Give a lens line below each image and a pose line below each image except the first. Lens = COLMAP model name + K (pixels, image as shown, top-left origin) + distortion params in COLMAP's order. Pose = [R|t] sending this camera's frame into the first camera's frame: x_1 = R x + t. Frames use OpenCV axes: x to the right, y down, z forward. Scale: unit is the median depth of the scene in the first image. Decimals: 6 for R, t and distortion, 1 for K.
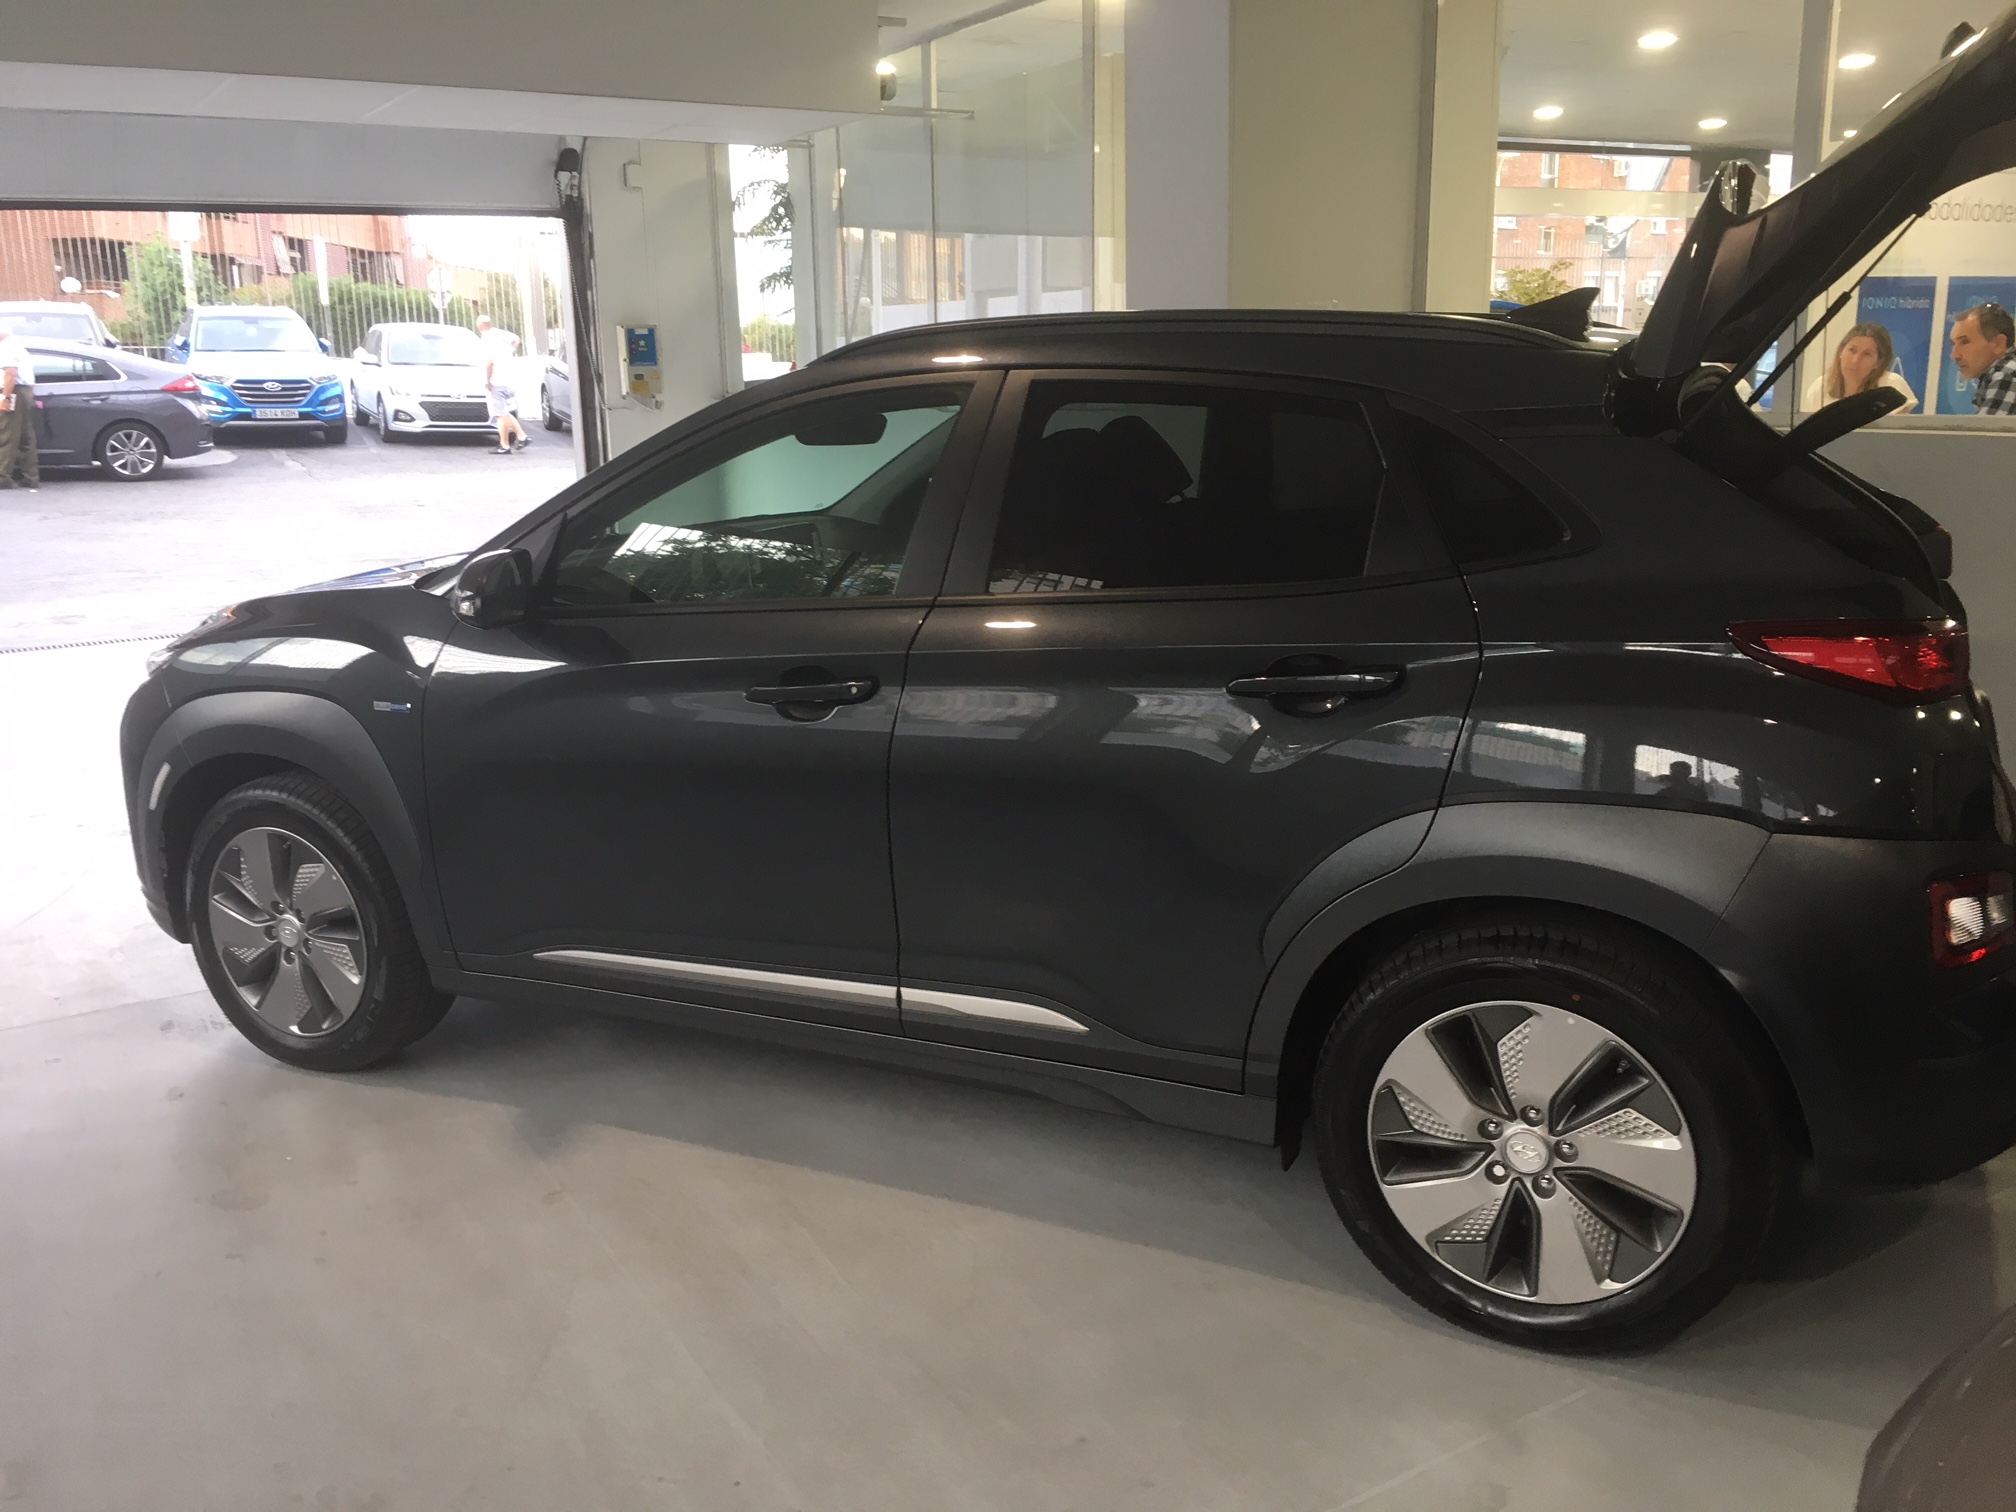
lens RADIAL K [[1685.5, 0, 1007.4], [0, 1685.5, 762.5], [0, 0, 1]] dist [0.031341, -0.023642]
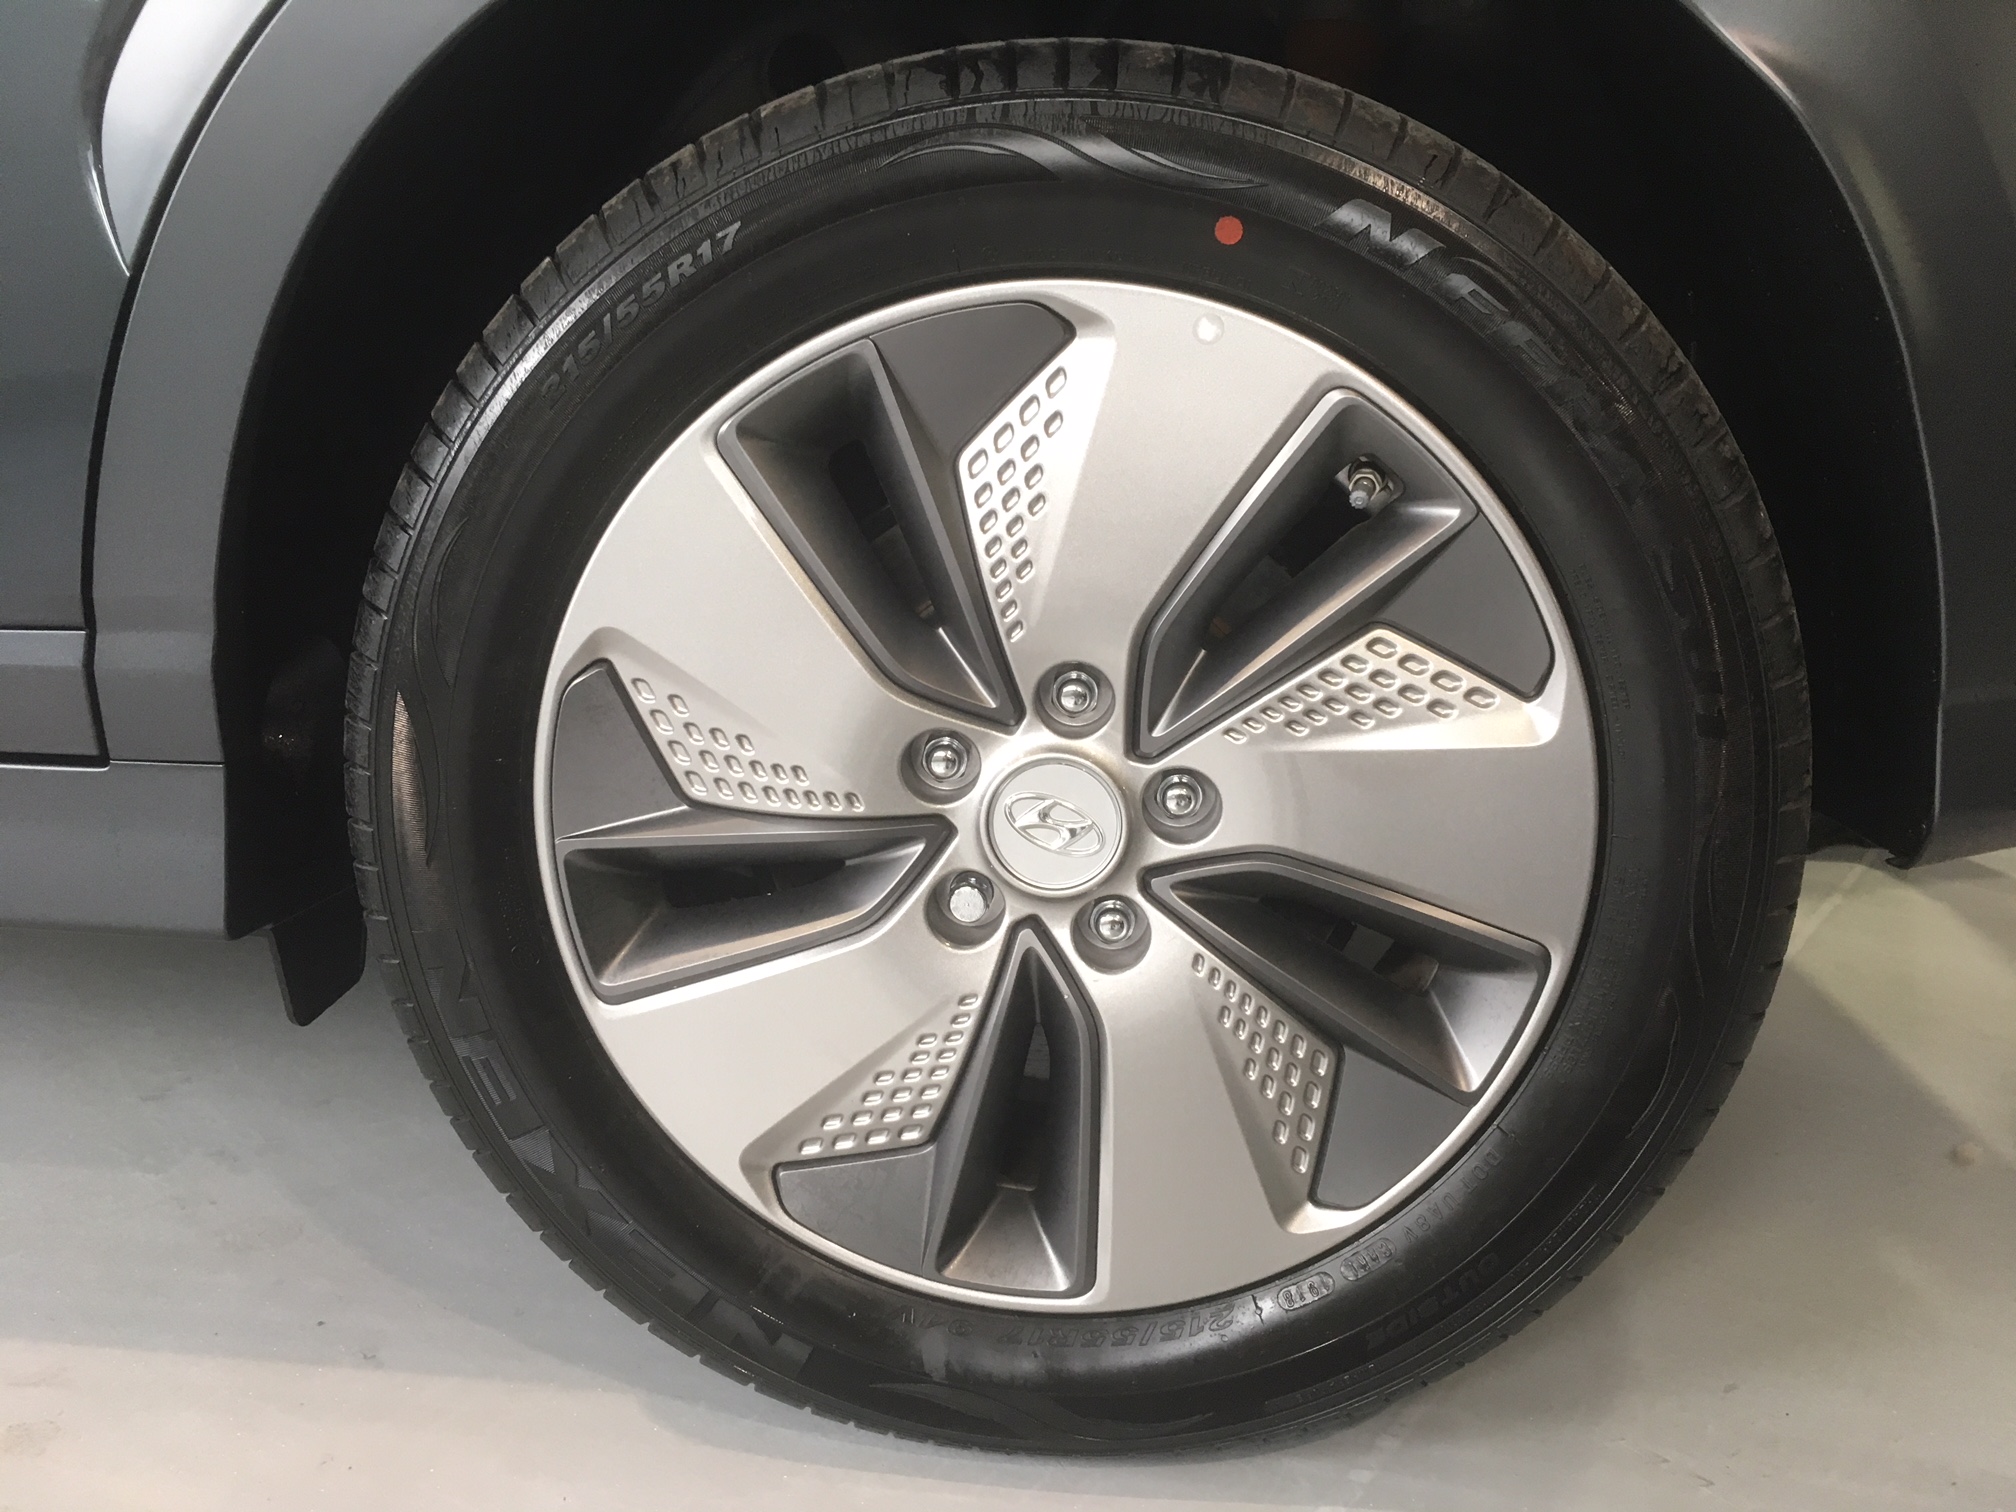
lens RADIAL K [[1685.5, 0, 999.7], [0, 1685.5, 751.6], [0, 0, 1]] dist [0.031341, -0.023642]
pose [[0.914778, -0.040829, 0.401888, 0.175201], [0.038667, 0.999161, 0.013494, 0.210997], [-0.402102, 0.003196, 0.915589, 0.722270]]
